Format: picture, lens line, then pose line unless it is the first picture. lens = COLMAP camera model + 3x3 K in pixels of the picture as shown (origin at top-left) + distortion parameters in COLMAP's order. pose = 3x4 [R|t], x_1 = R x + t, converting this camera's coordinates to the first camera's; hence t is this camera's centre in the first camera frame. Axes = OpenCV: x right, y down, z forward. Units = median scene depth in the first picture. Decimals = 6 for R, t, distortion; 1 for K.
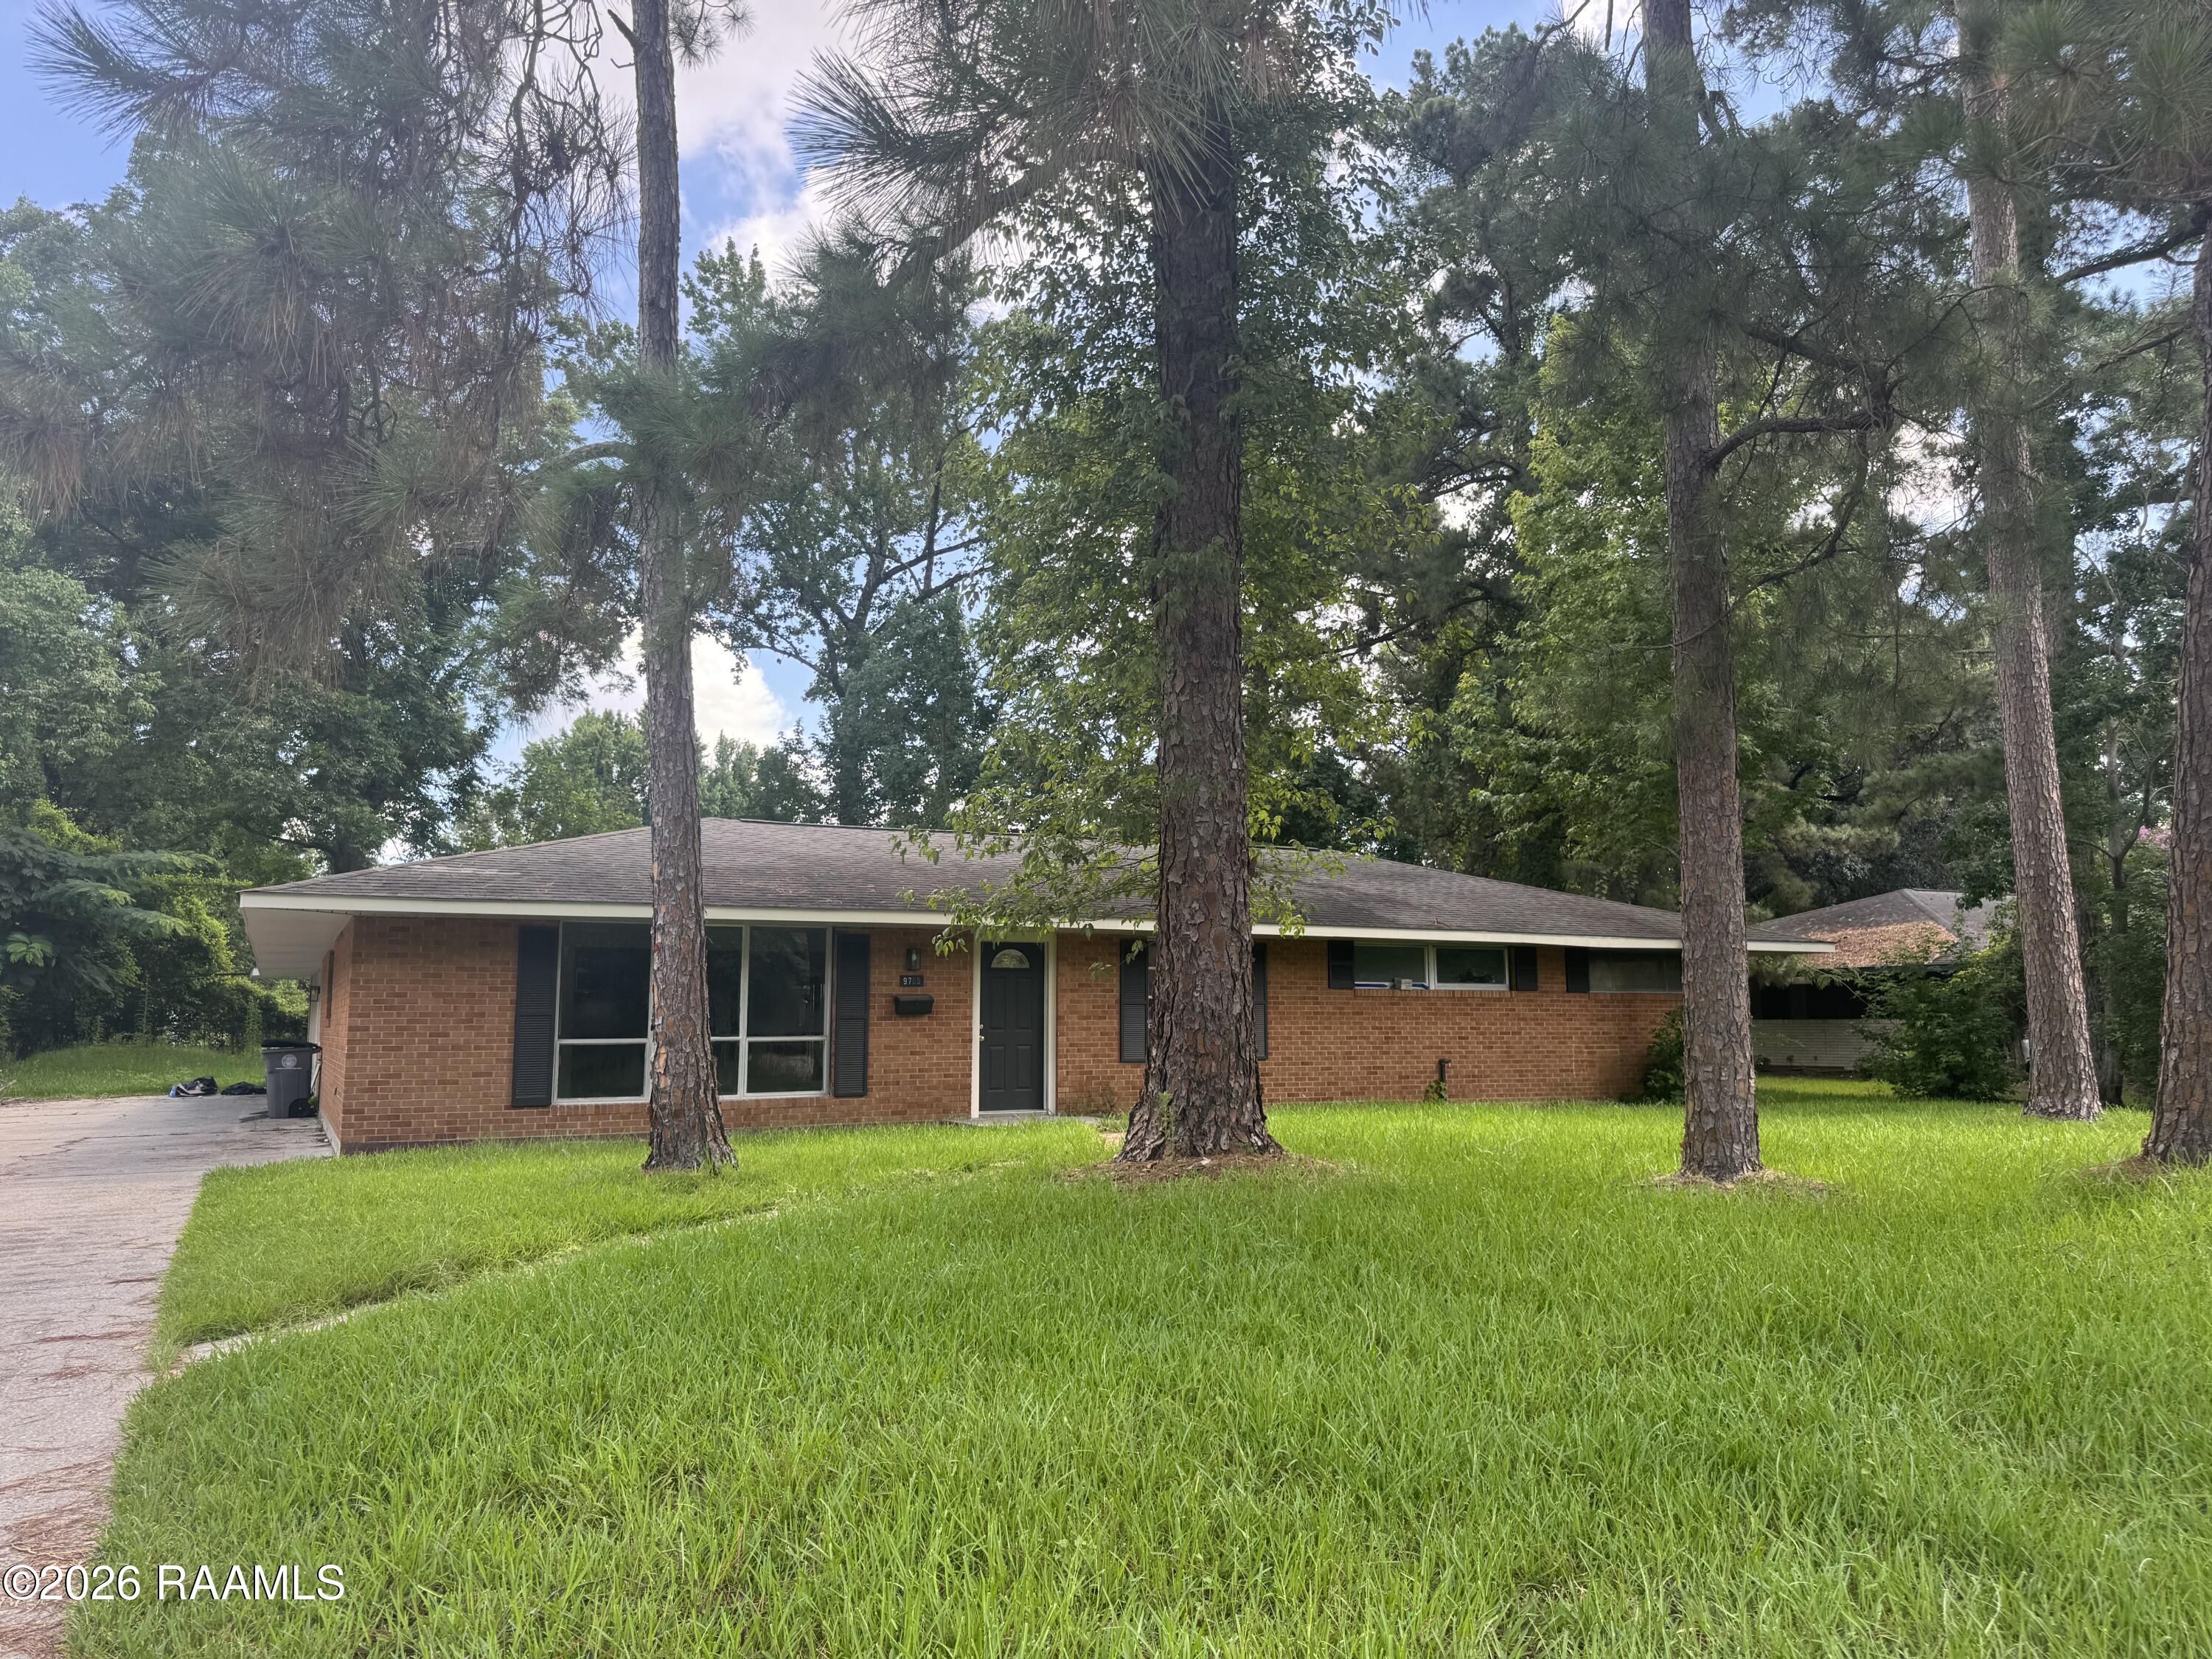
lens RADIAL K [[1559.4, 0, 1106.0], [0, 1559.4, 829.5], [0, 0, 1]] dist [0.208779, -0.190990]
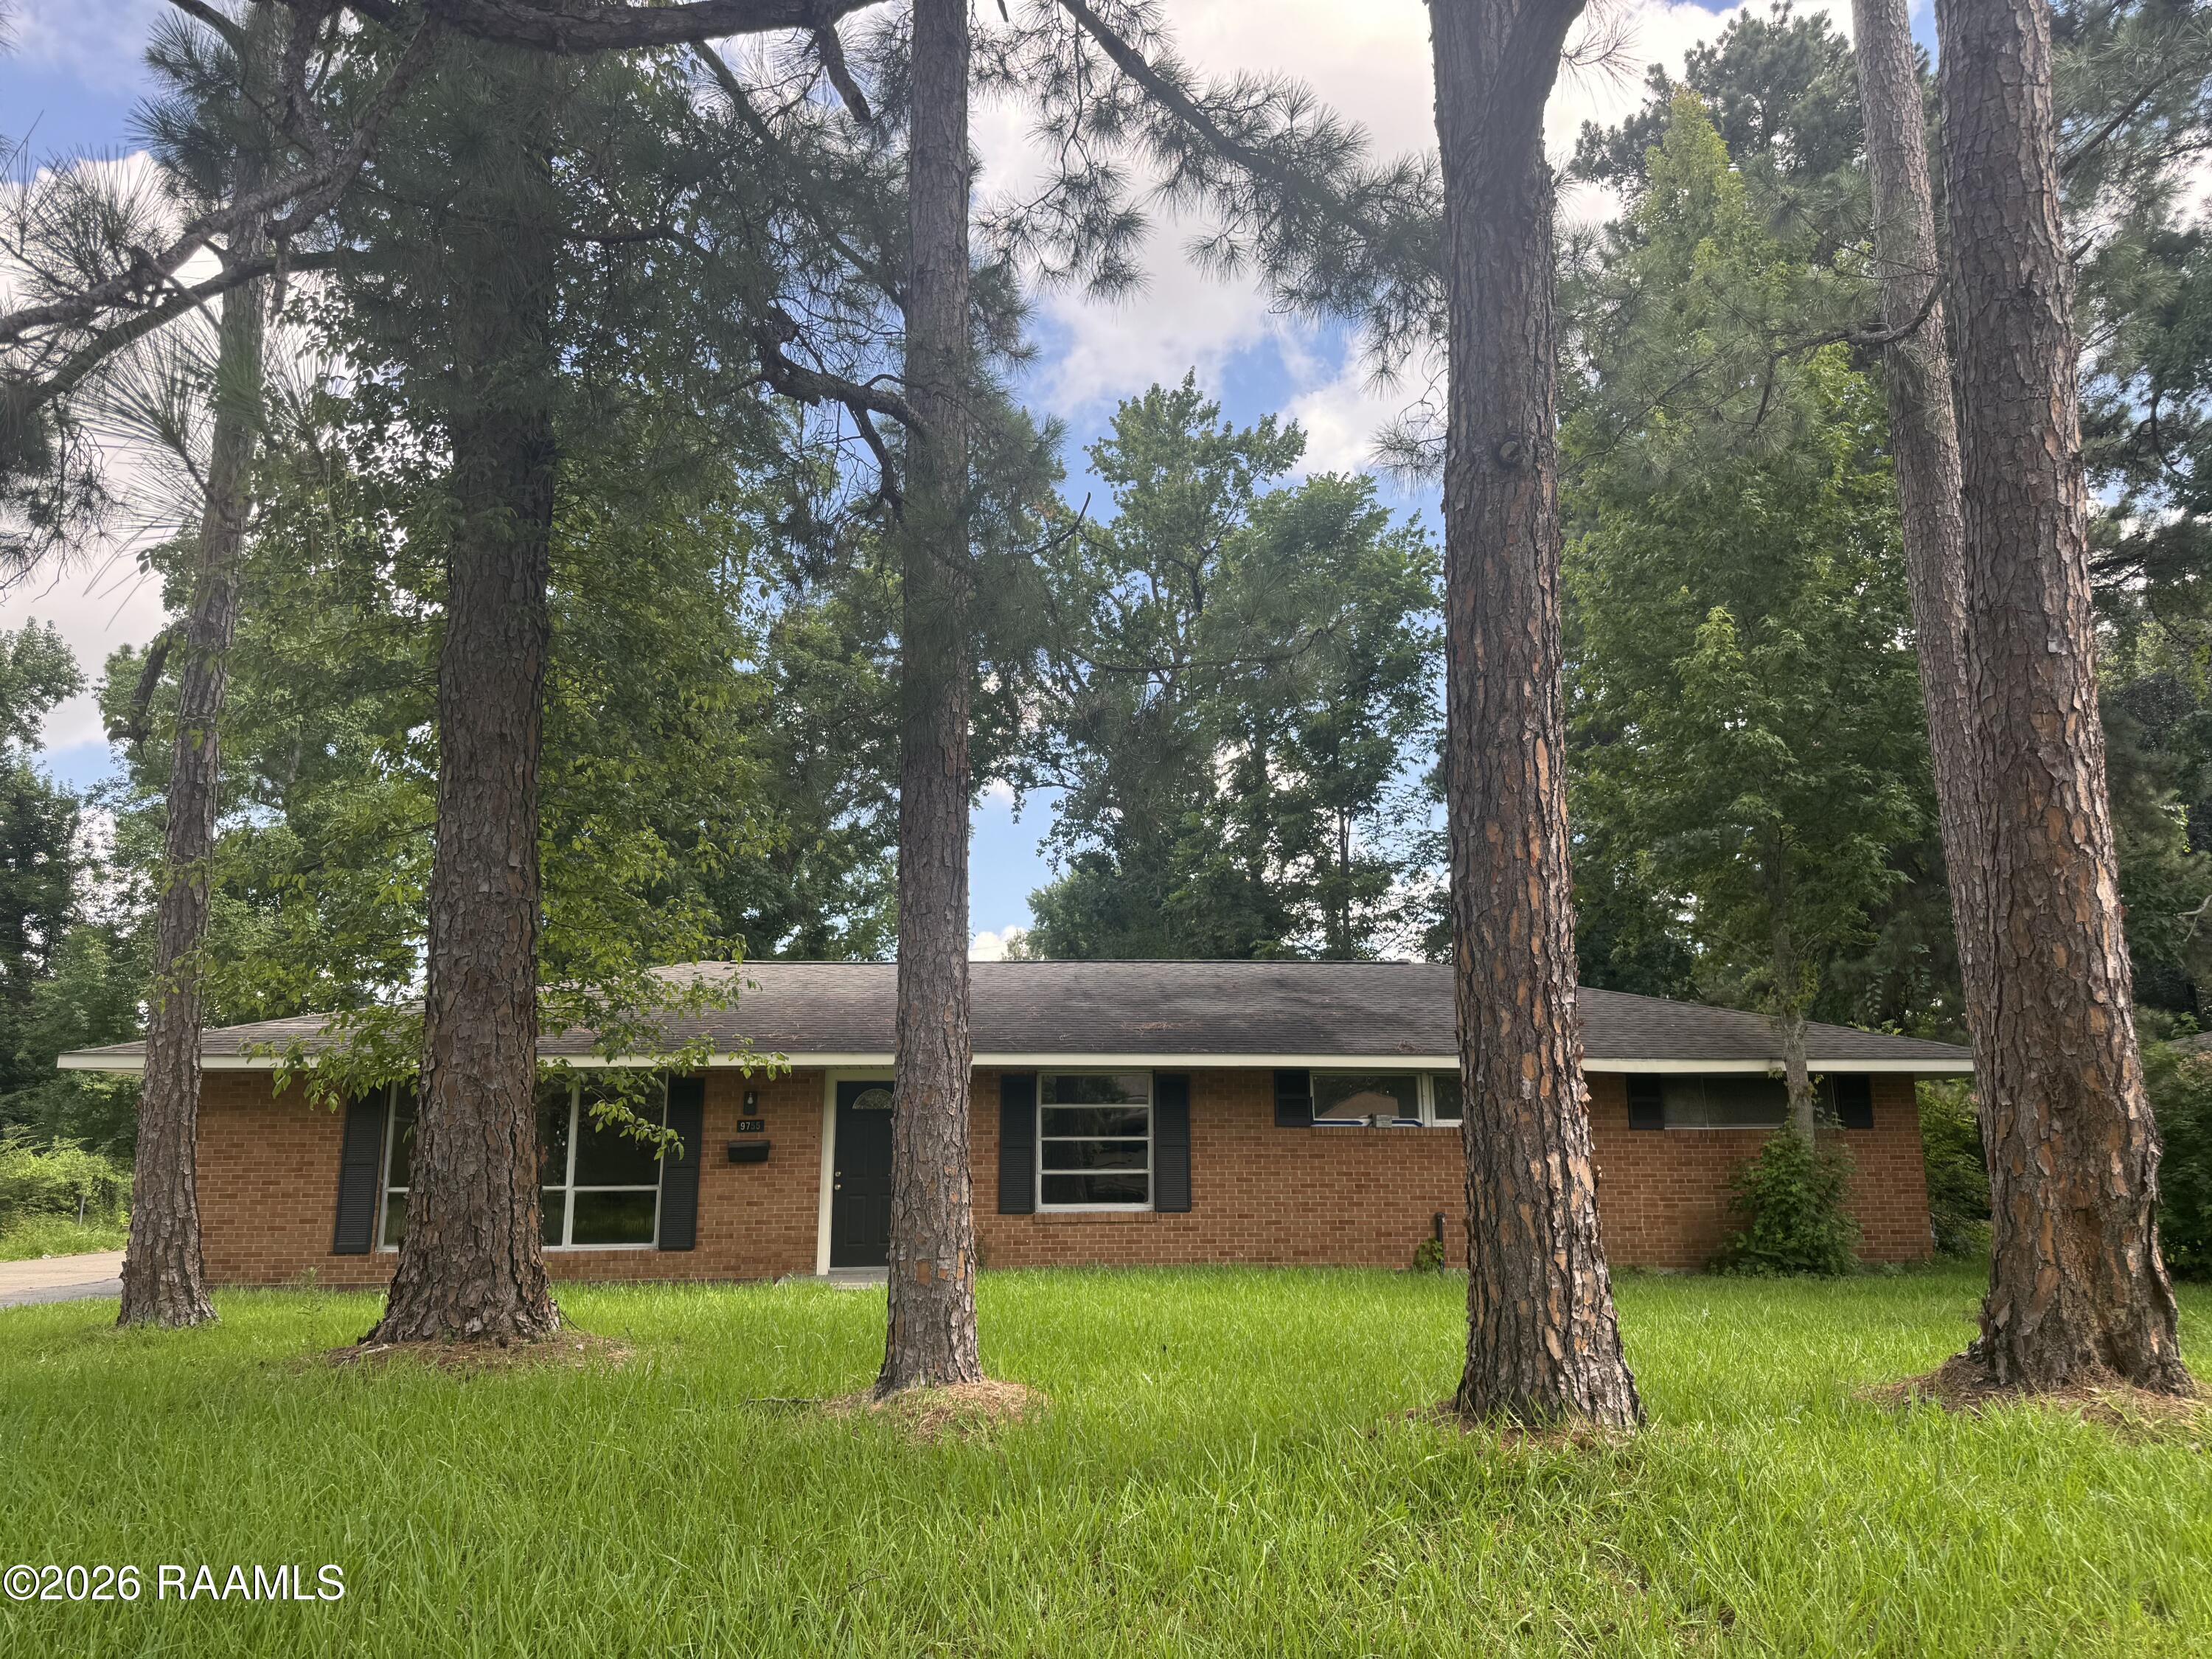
lens RADIAL K [[1558.5, 0, 1112.9], [0, 1558.5, 841.5], [0, 0, 1]] dist [0.102930, -0.122868]
pose [[0.916247, -0.083225, -0.391874, 0.467186], [0.051105, 0.994473, -0.091713, 0.024688], [0.397341, 0.064005, 0.915436, 0.214513]]
